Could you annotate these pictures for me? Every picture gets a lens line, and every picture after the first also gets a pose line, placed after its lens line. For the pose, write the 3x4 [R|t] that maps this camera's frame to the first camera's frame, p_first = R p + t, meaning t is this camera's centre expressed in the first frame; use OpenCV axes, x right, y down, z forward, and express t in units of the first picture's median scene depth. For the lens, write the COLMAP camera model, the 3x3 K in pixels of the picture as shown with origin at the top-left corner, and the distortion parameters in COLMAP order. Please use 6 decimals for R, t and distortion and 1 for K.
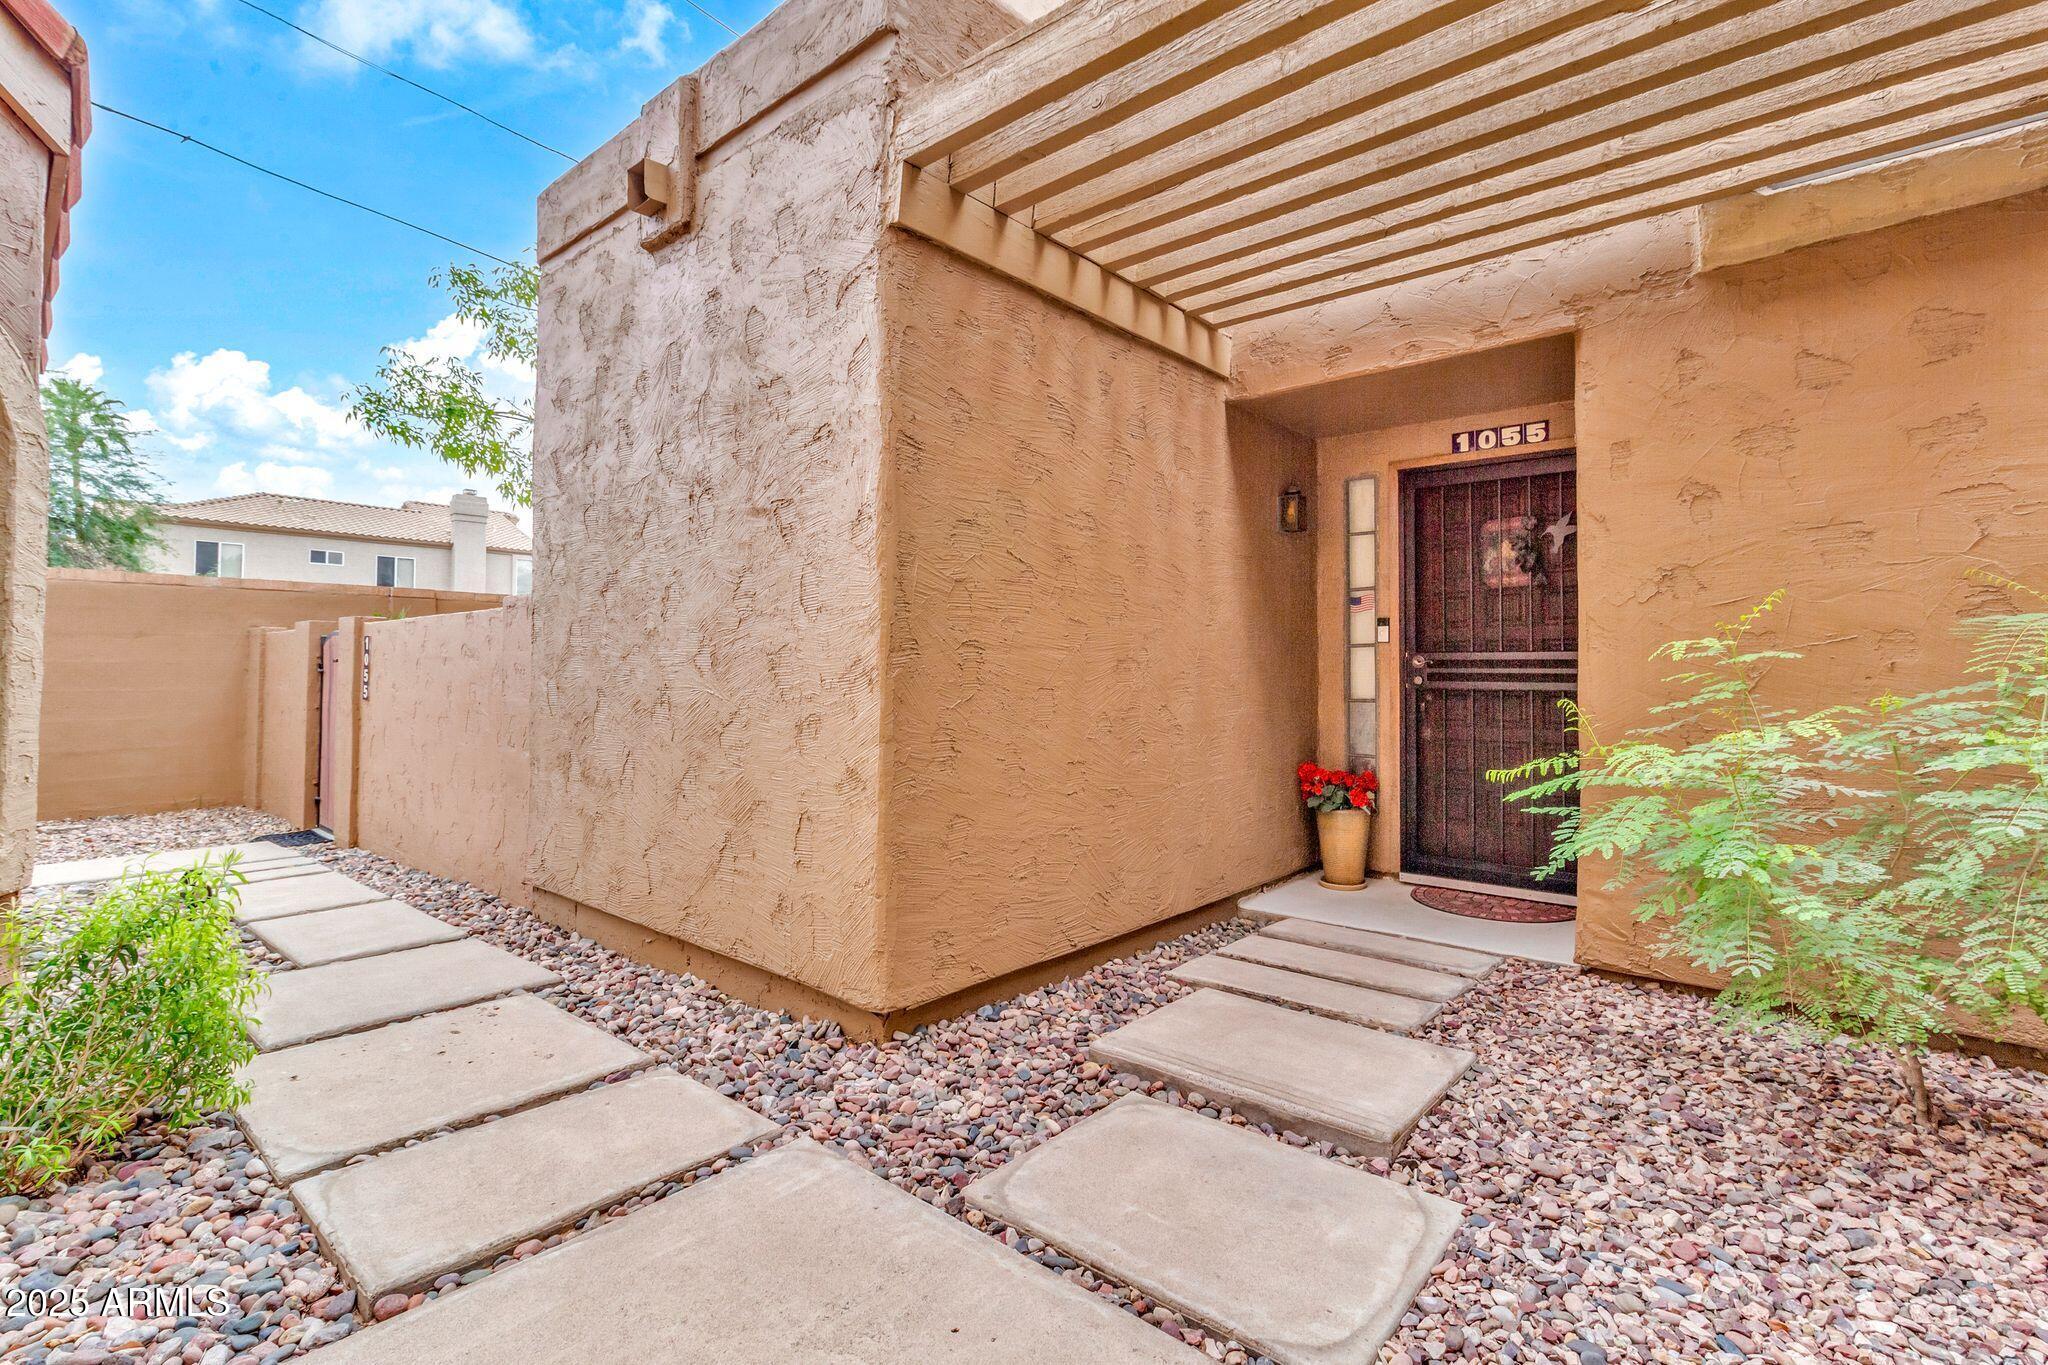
lens RADIAL K [[957.4, 0, 1045.2], [0, 957.4, 668.5], [0, 0, 1]] dist [0.003634, -0.000639]
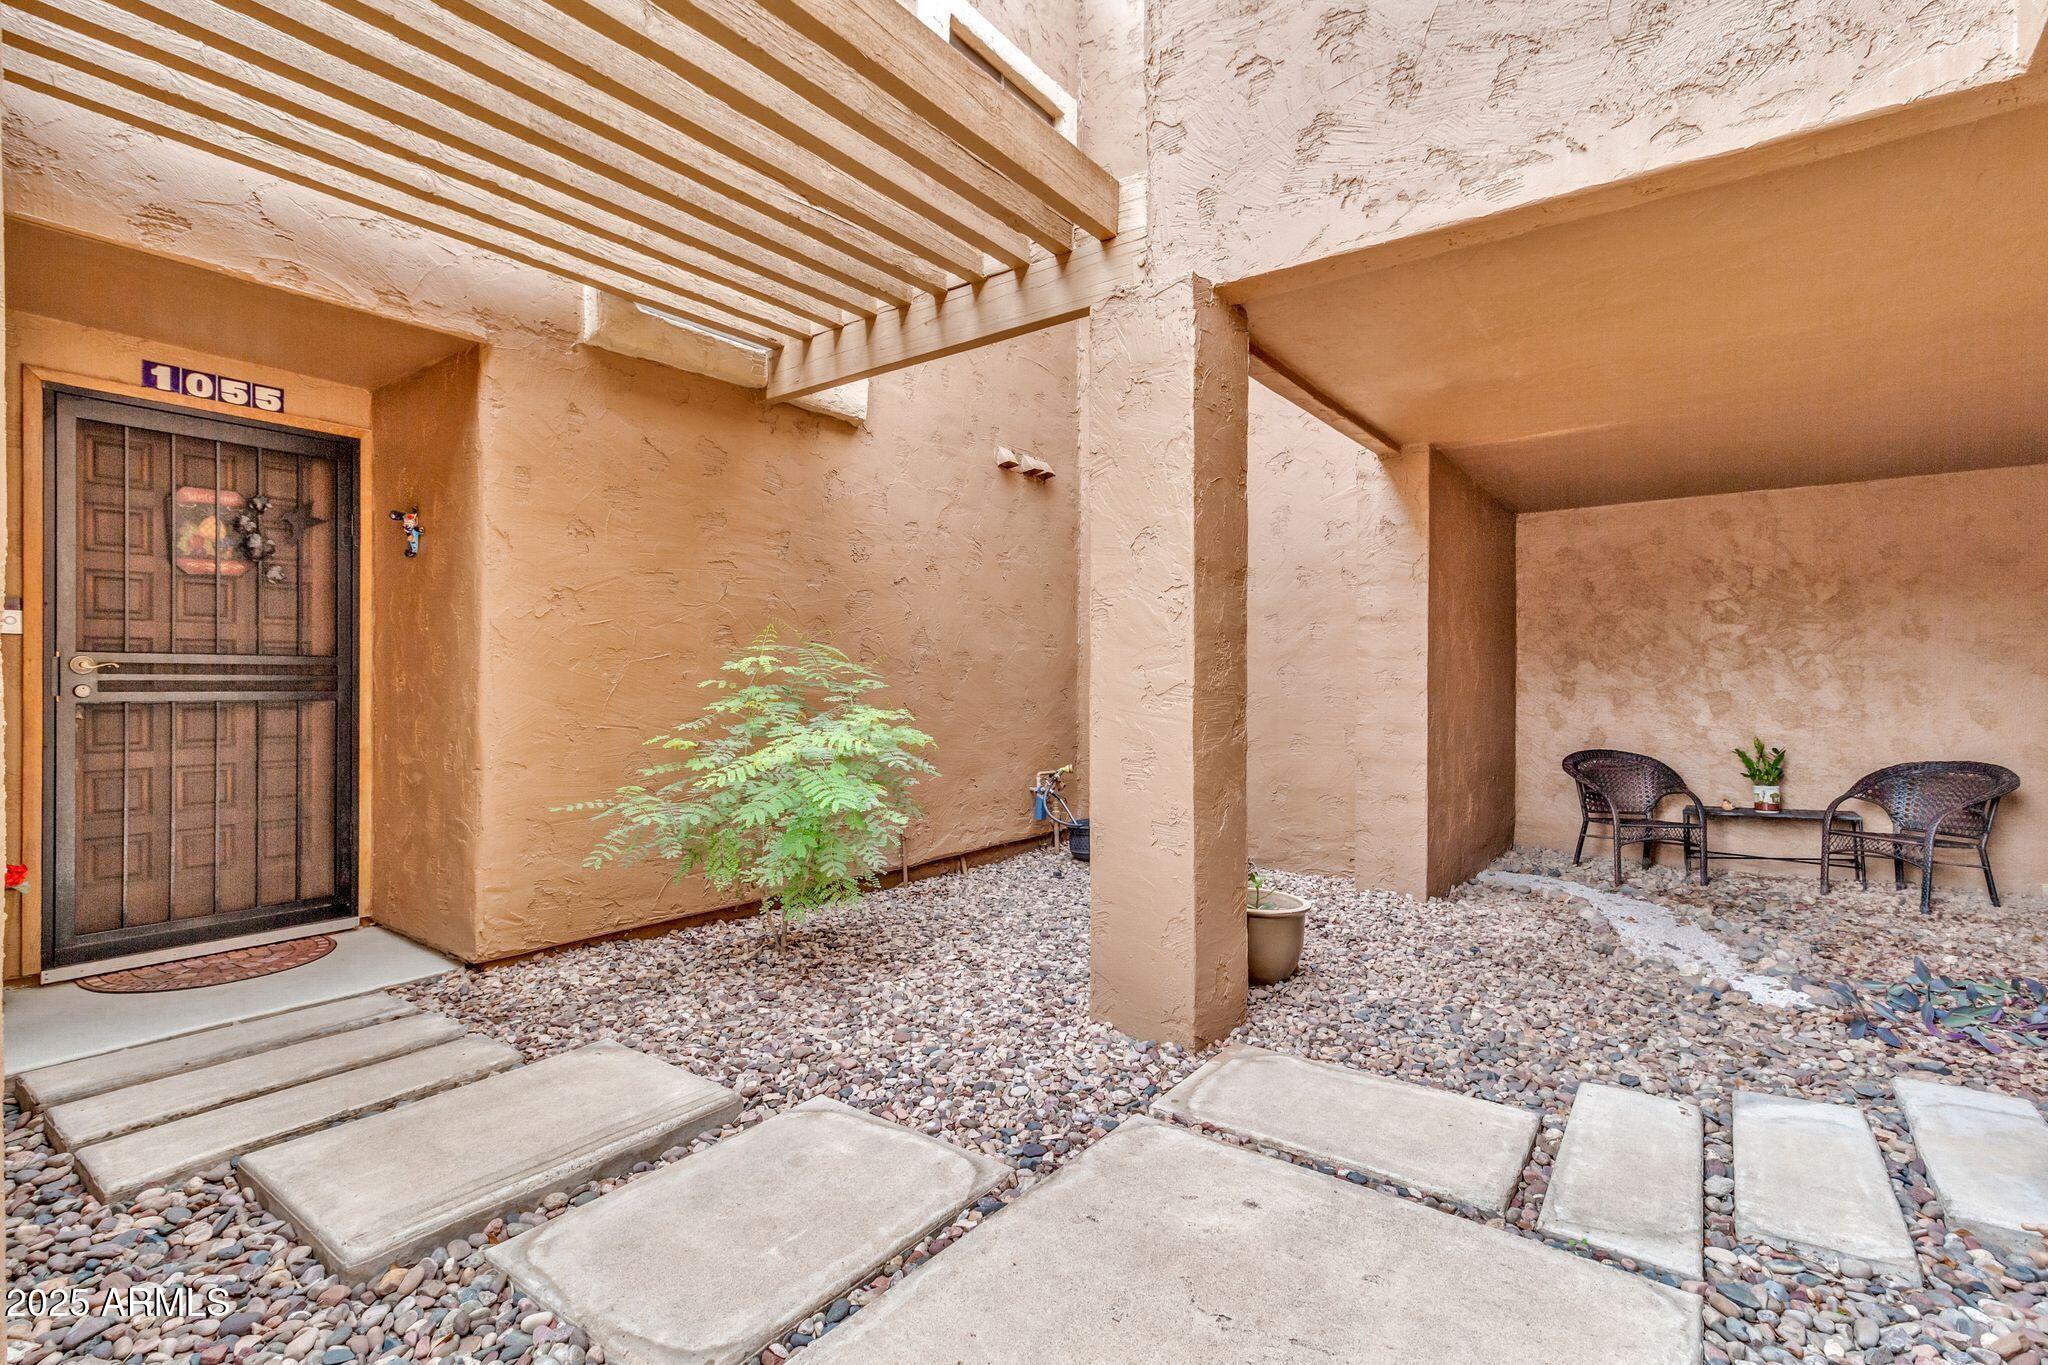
lens RADIAL K [[959.0, 0, 1025.9], [0, 959.0, 715.6], [0, 0, 1]] dist [-0.000584, -0.000540]
pose [[-0.078561, -0.038710, 0.996158, -0.550064], [-0.004273, 0.999250, 0.038493, 0.000186], [-0.996900, -0.001232, -0.078667, 0.536676]]
